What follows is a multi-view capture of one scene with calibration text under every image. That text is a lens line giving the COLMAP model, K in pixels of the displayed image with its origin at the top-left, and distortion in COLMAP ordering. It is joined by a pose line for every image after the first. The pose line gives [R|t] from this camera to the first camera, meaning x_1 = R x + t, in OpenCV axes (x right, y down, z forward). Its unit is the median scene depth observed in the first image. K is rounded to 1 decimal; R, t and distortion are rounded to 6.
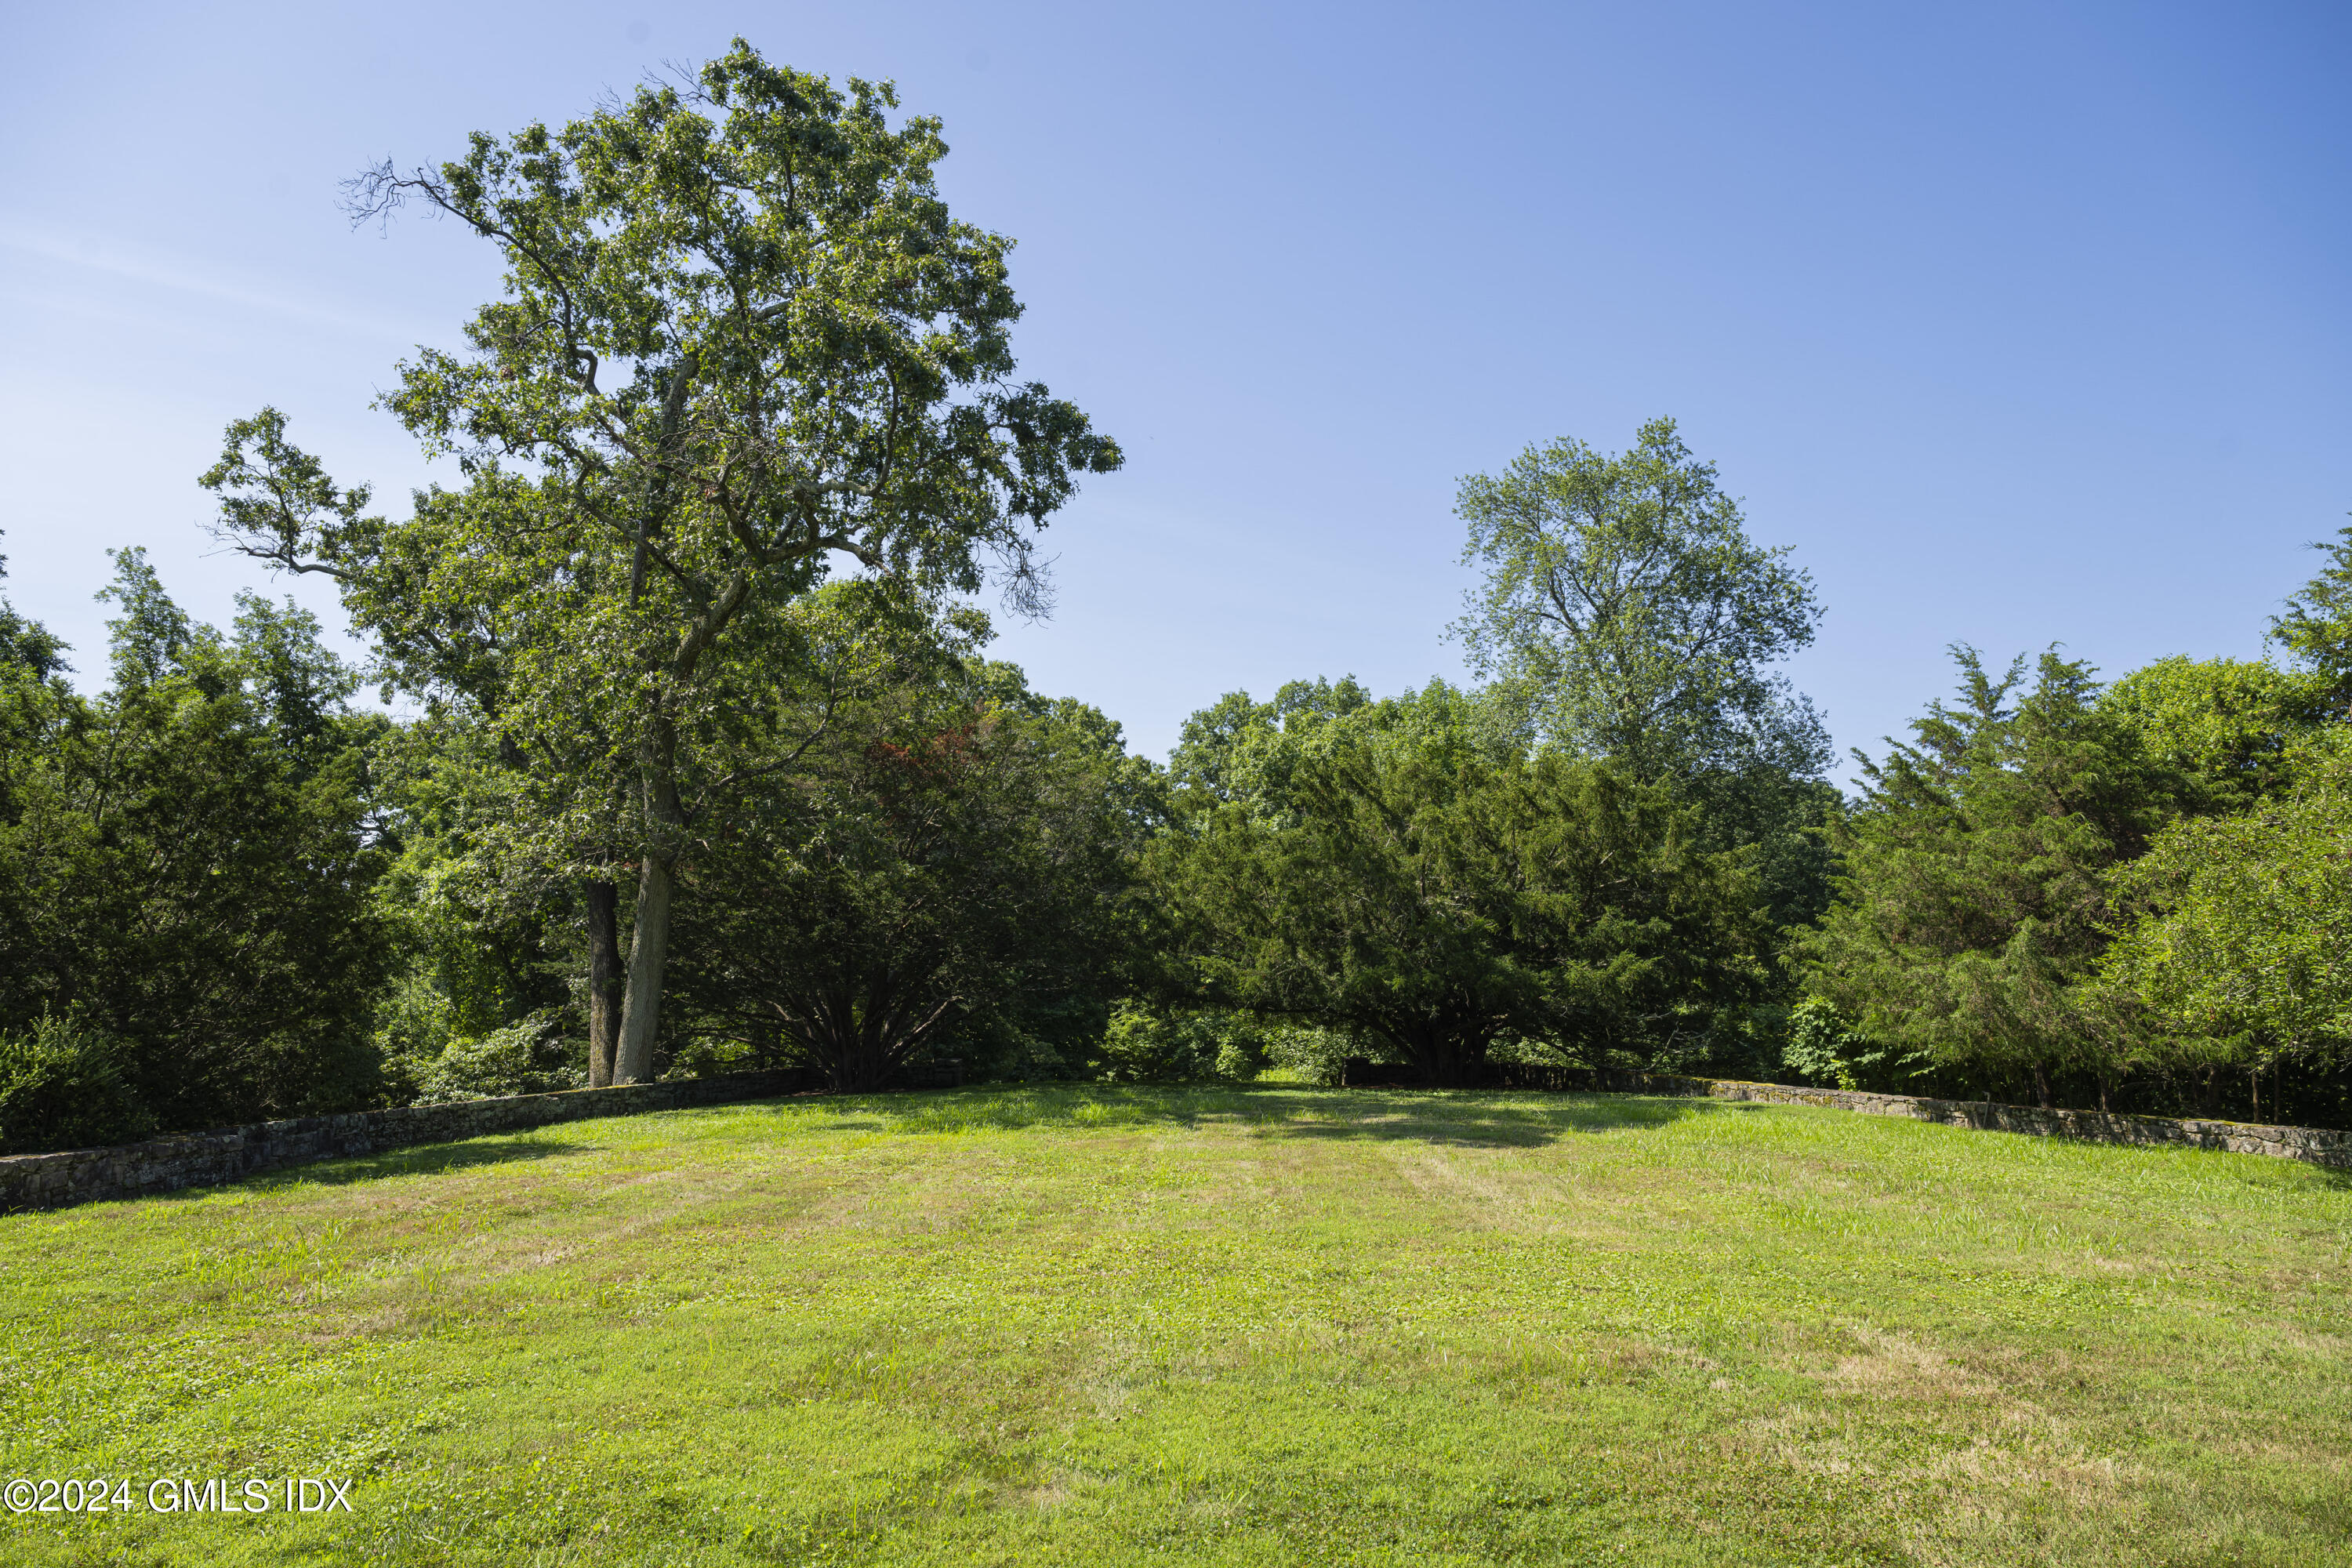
lens RADIAL K [[1641.6, 0, 1175.3], [0, 1641.6, 787.9], [0, 0, 1]] dist [-0.002043, 0.000041]
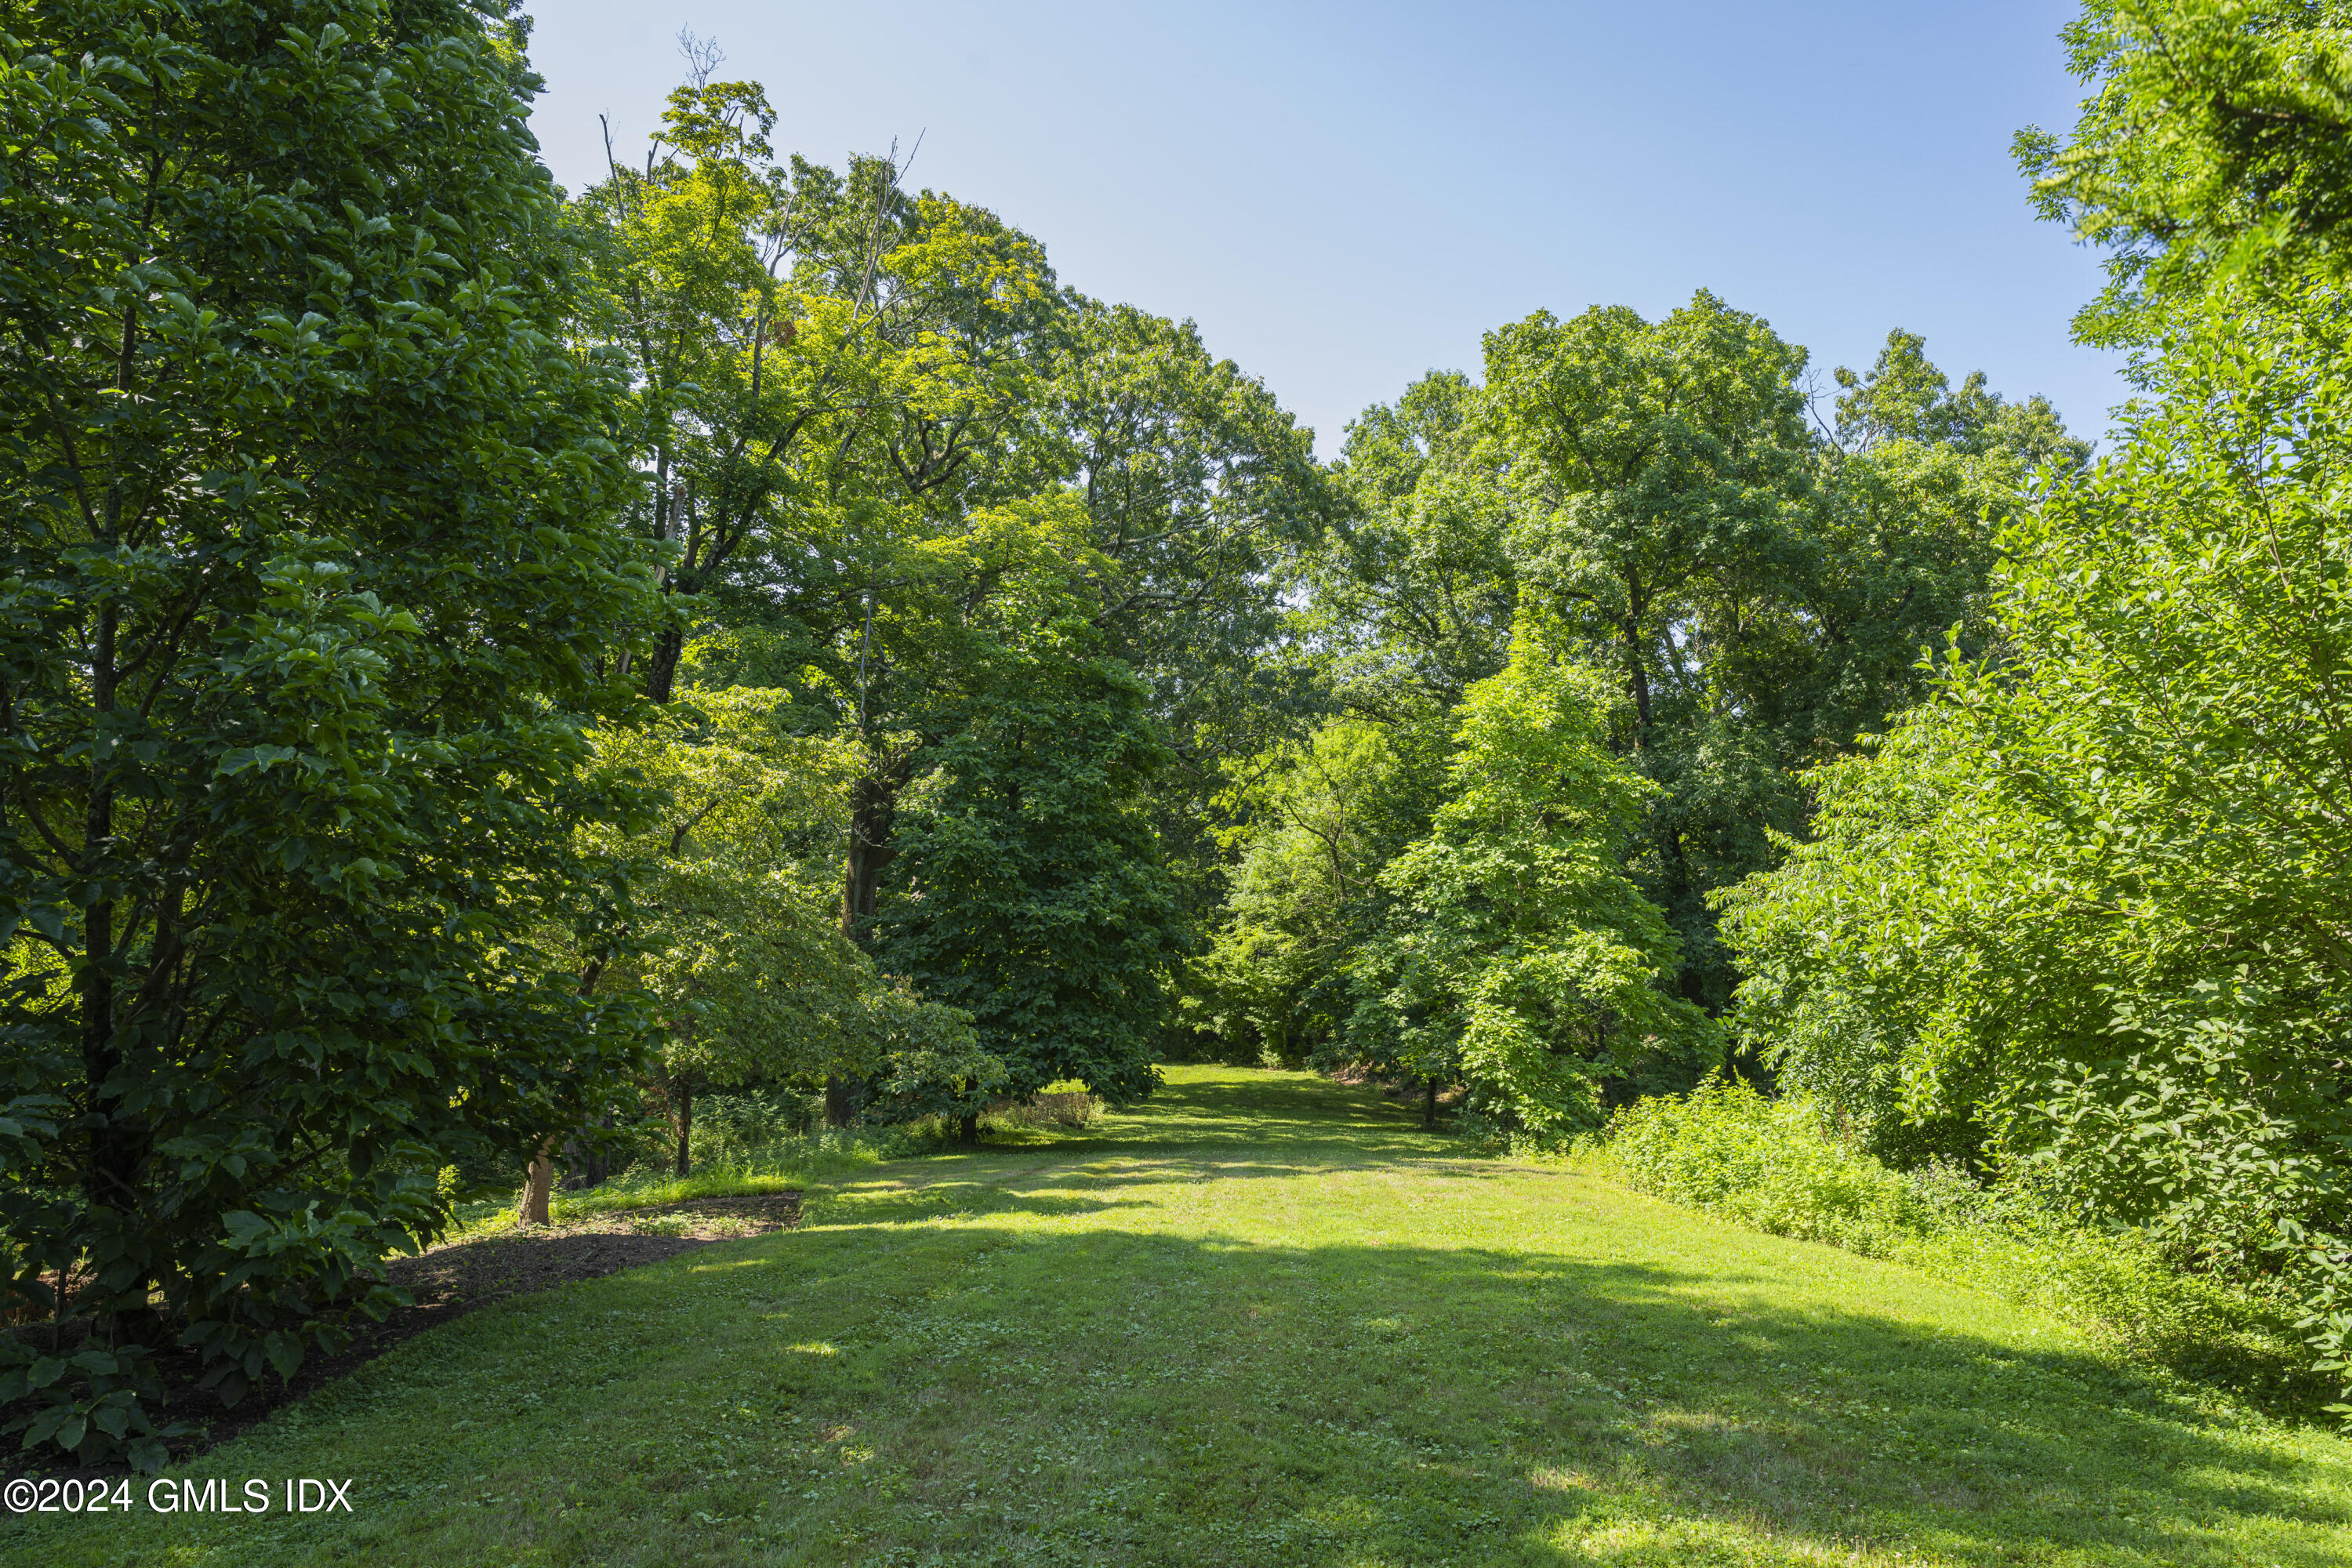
lens RADIAL K [[1641.6, 0, 1176.2], [0, 1641.6, 781.2], [0, 0, 1]] dist [-0.002043, 0.000041]
pose [[0.996889, 0.013422, -0.077664, -0.009017], [-0.009865, 0.998893, 0.046004, 0.060529], [0.078195, -0.045095, 0.995918, 0.424661]]
